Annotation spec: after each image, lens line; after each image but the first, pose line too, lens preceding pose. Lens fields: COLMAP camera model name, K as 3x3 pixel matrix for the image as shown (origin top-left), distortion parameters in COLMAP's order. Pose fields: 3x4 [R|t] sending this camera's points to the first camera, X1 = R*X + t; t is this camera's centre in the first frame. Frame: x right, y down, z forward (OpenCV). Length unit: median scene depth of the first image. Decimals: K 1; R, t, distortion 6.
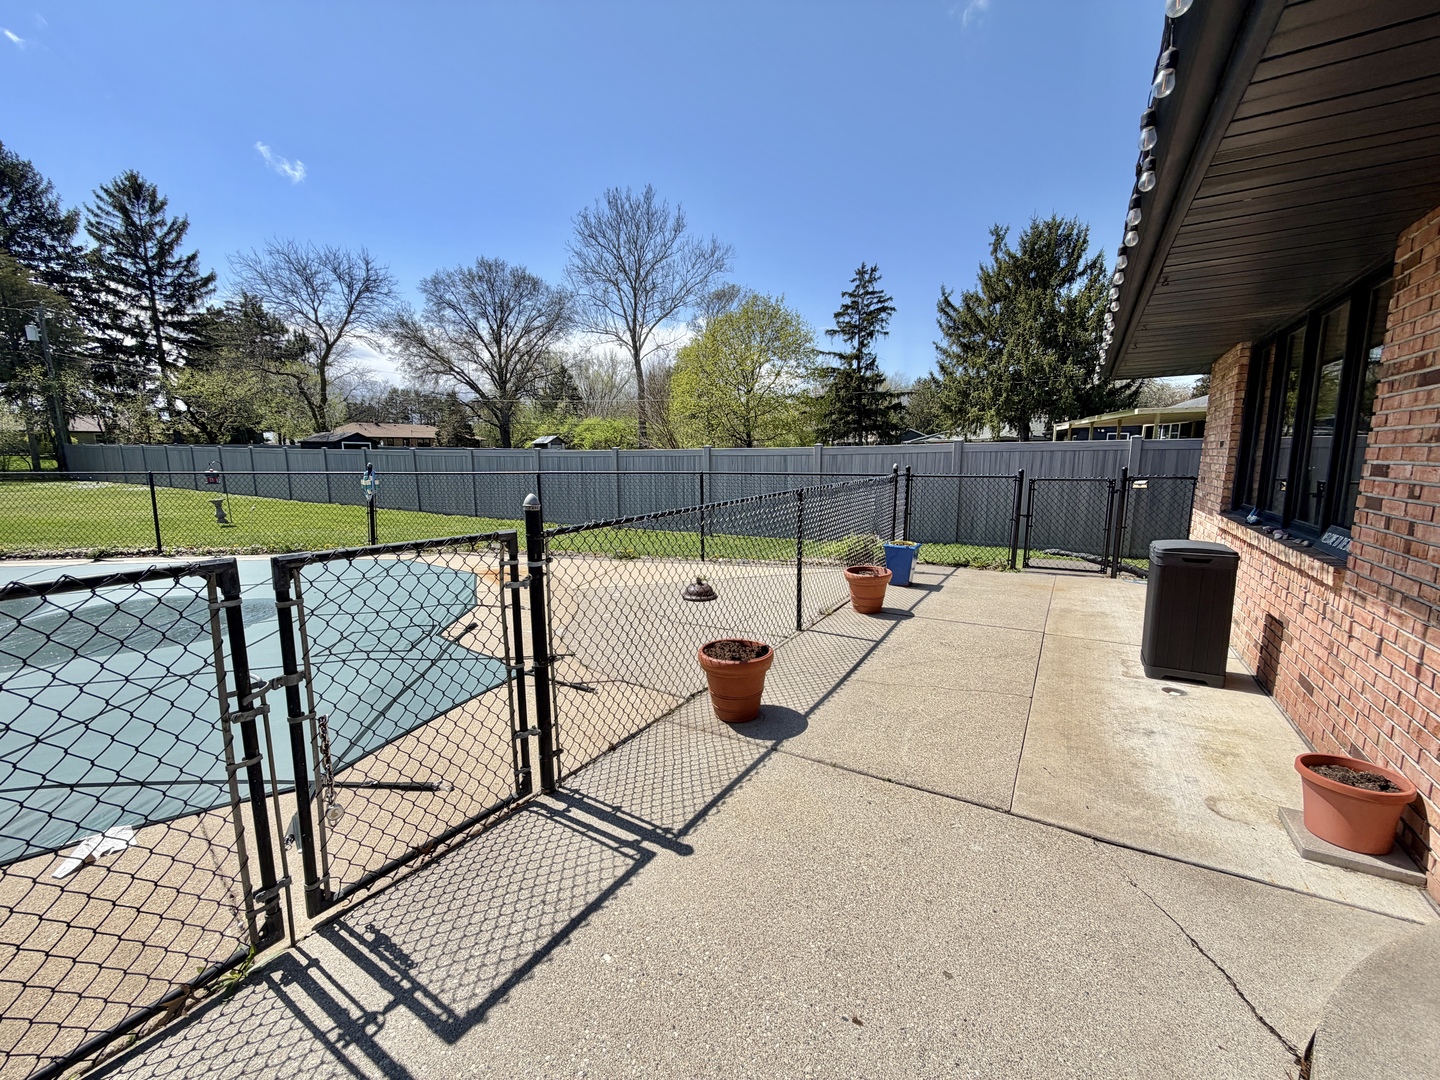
lens RADIAL K [[573.5, 0, 715.6], [0, 573.5, 540.8], [0, 0, 1]] dist [-0.001211, -0.000222]
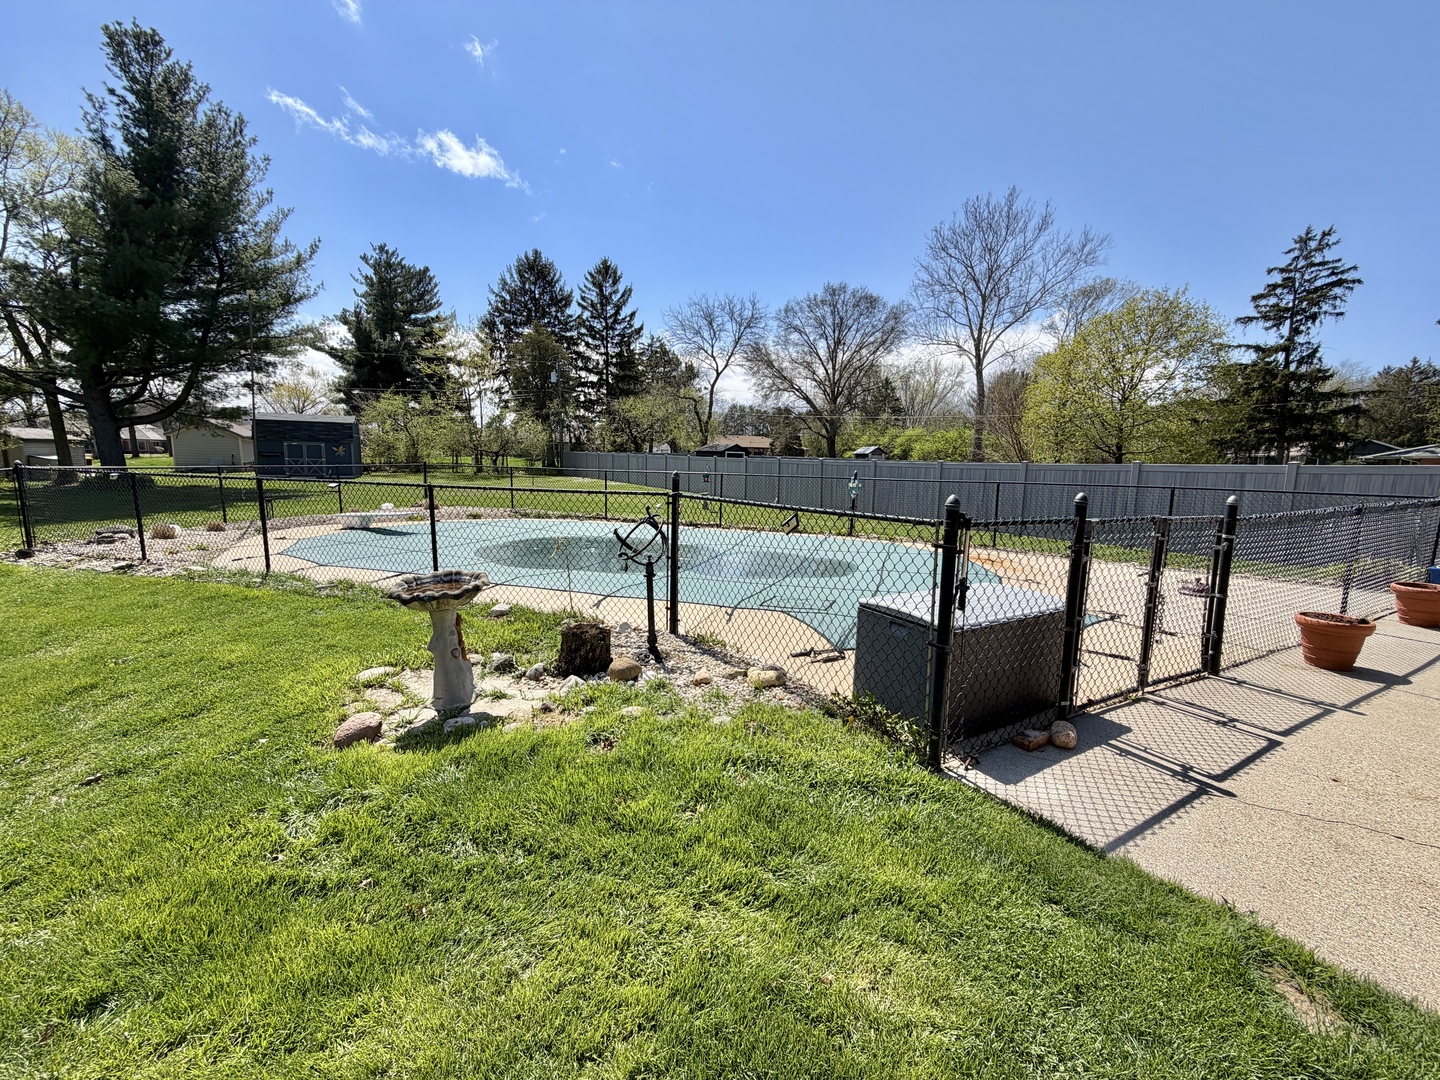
lens RADIAL K [[573.5, 0, 715.6], [0, 573.5, 540.8], [0, 0, 1]] dist [-0.001211, -0.000222]
pose [[0.871795, 0.084213, -0.482578, -0.045540], [-0.092319, 0.995705, 0.006980, 0.010061], [0.481094, 0.038466, 0.875825, -0.067755]]
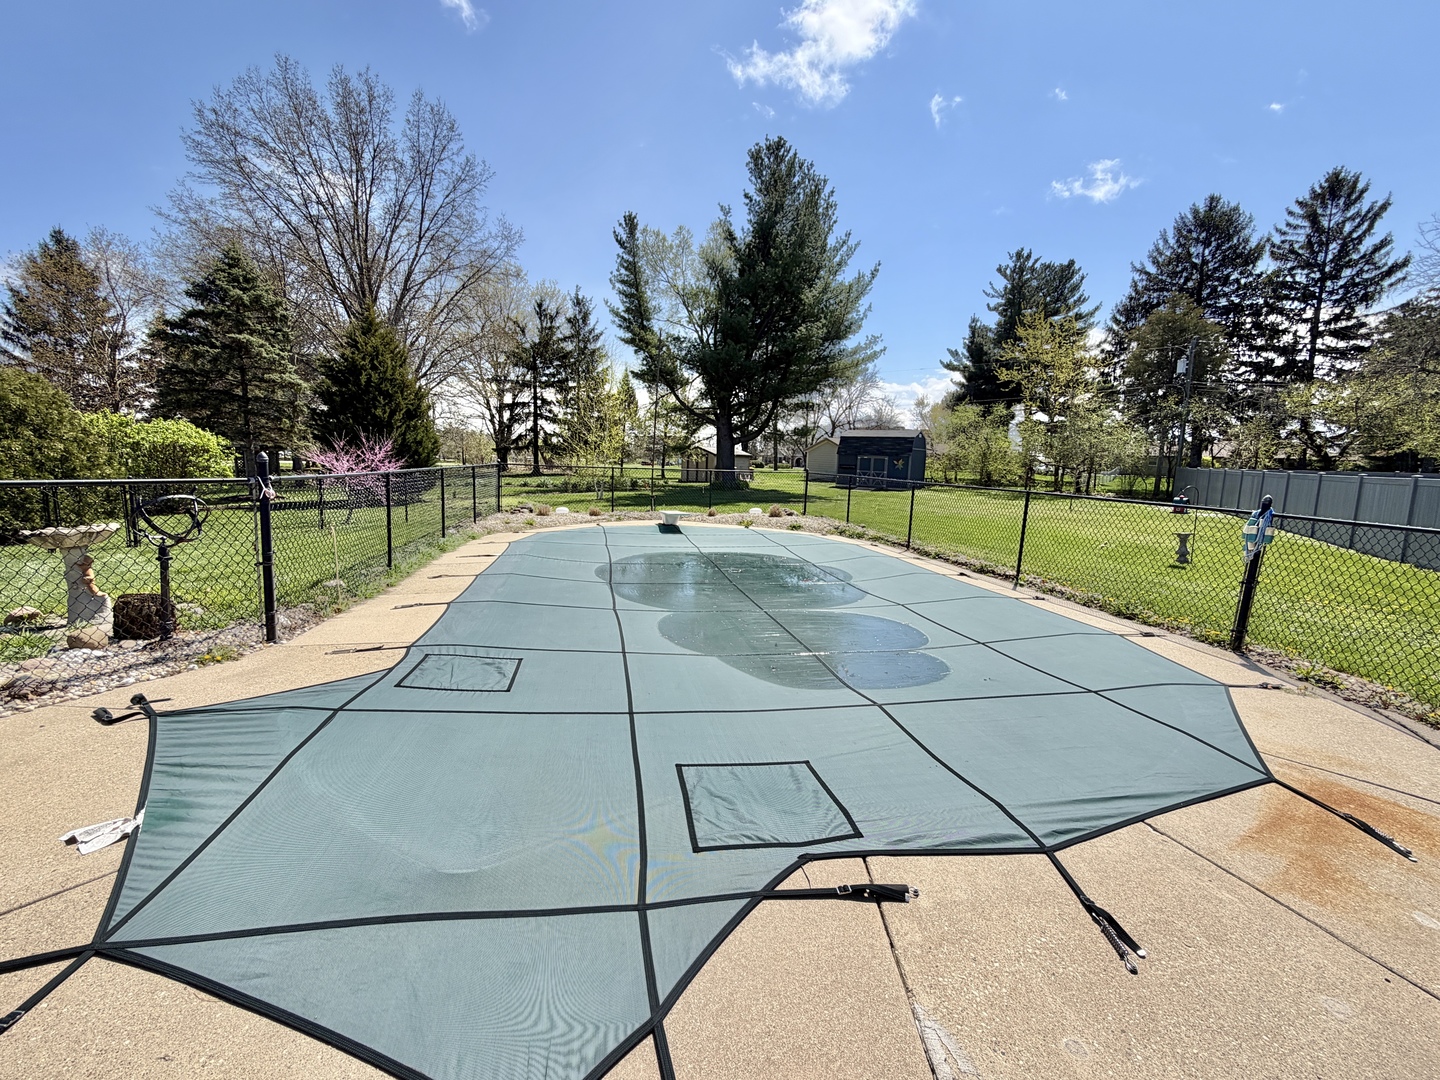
lens RADIAL K [[618.0, 0, 720.0], [0, 618.0, 540.0], [0, 0, 1]] dist [0.001633, 0.000274]
pose [[0.025906, 0.128533, -0.991367, -0.005347], [-0.185737, 0.975051, 0.121564, -0.014945], [0.982258, 0.180984, 0.049133, 0.101359]]
